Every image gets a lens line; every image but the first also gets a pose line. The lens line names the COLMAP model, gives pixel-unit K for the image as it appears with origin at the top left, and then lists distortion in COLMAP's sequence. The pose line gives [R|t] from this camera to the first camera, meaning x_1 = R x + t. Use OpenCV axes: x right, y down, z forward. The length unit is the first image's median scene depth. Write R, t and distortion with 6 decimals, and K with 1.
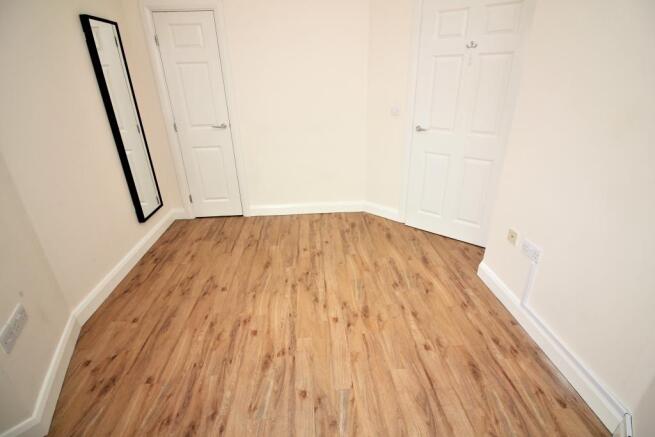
lens RADIAL K [[306.6, 0, 328.9], [0, 306.6, 220.8], [0, 0, 1]] dist [-0.025156, -0.002673]
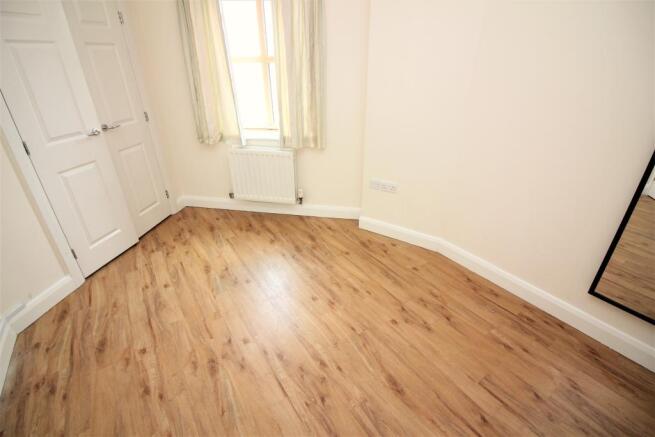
lens RADIAL K [[306.6, 0, 328.5], [0, 306.6, 217.1], [0, 0, 1]] dist [-0.025156, -0.002673]
pose [[-0.864669, 0.254568, -0.433062, 0.108063], [-0.191008, 0.630723, 0.752133, -0.629333], [0.464611, 0.733065, -0.496742, 1.308289]]
